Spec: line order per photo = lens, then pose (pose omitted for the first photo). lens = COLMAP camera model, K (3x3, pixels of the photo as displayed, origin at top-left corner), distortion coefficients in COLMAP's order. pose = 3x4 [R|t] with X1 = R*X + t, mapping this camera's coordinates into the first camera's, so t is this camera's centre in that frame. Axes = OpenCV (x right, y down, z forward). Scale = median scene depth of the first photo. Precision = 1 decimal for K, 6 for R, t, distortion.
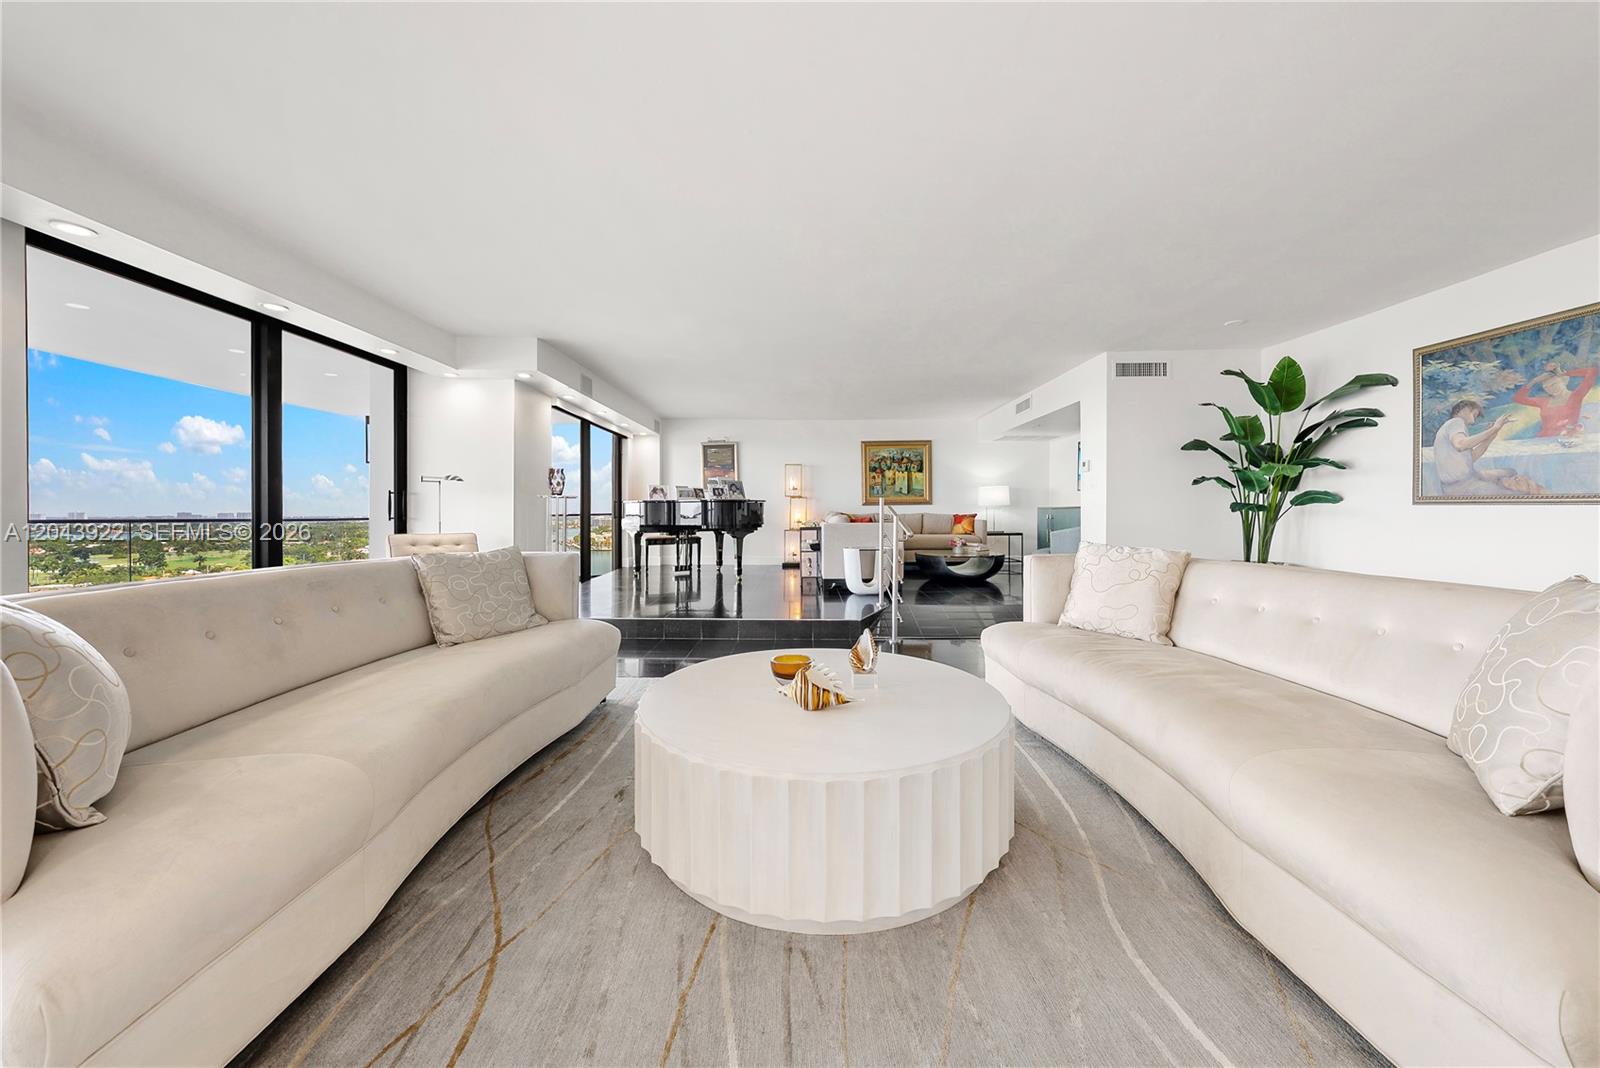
lens RADIAL K [[547.0, 0, 800.1], [0, 547.0, 509.9], [0, 0, 1]] dist [0.000149, 0.000008]
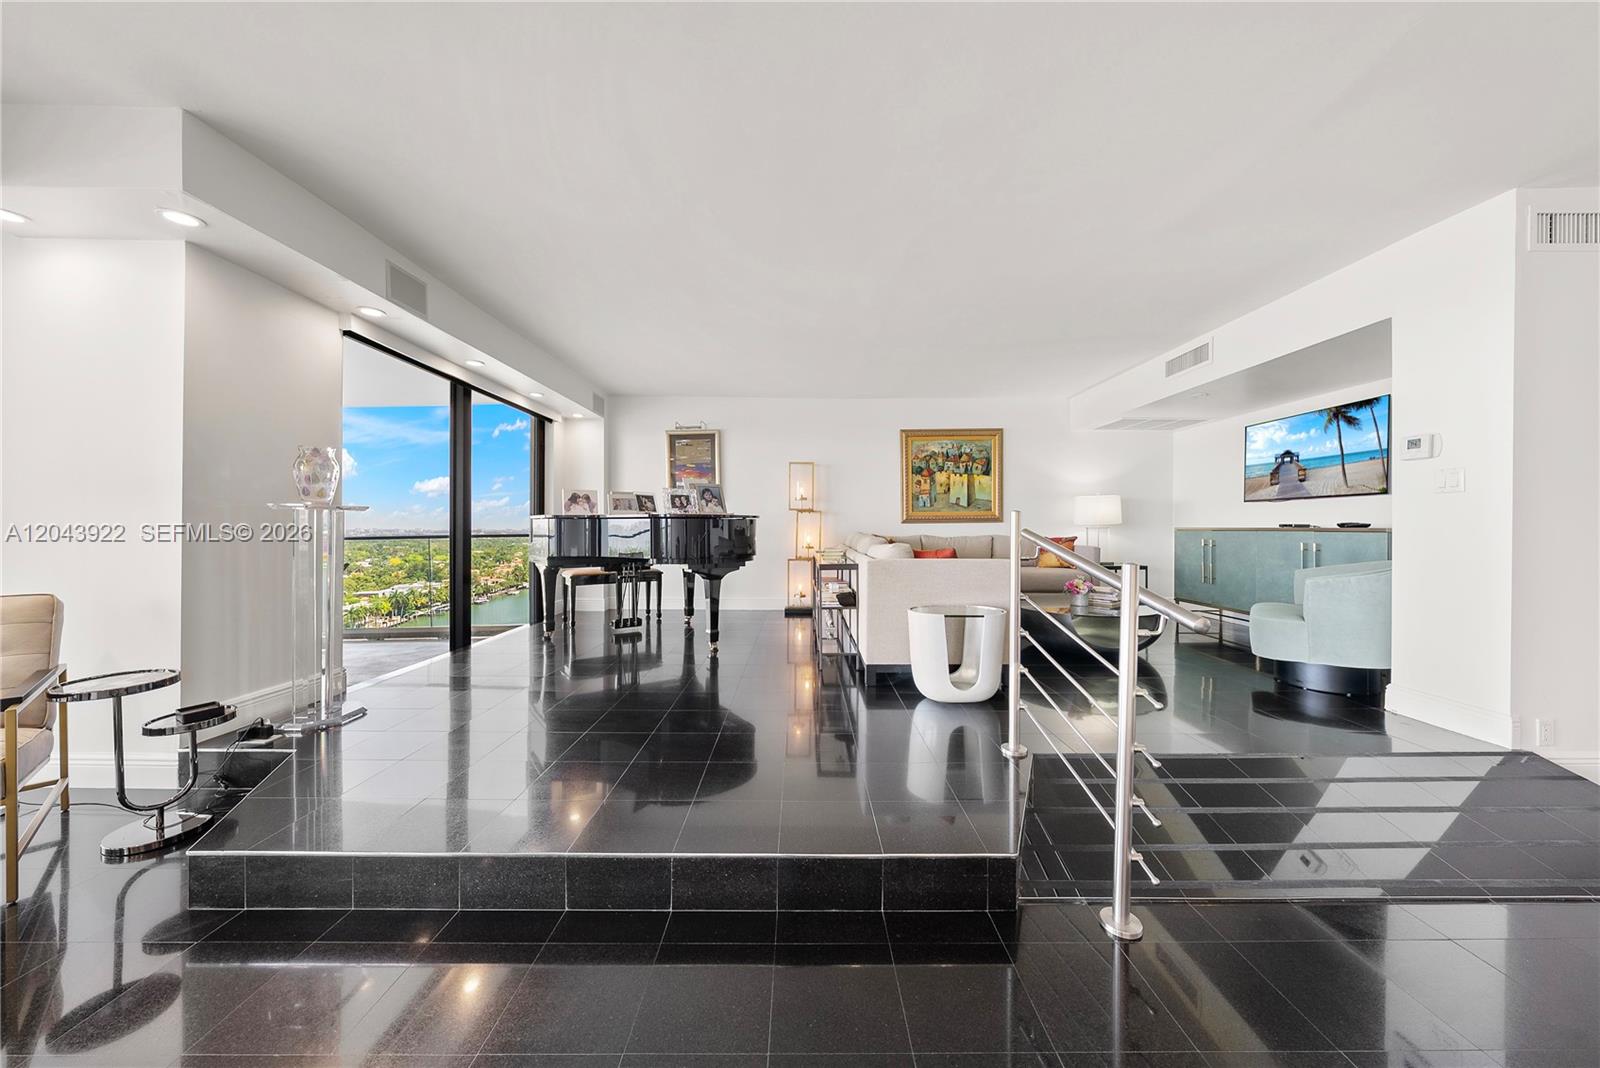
lens RADIAL K [[541.1, 0, 815.7], [0, 541.1, 524.1], [0, 0, 1]] dist [0.000358, 0.000037]
pose [[0.999465, 0.002533, 0.032621, -0.017414], [-0.002487, 0.999996, -0.001435, -0.006442], [-0.032625, 0.001353, 0.999467, 0.350404]]
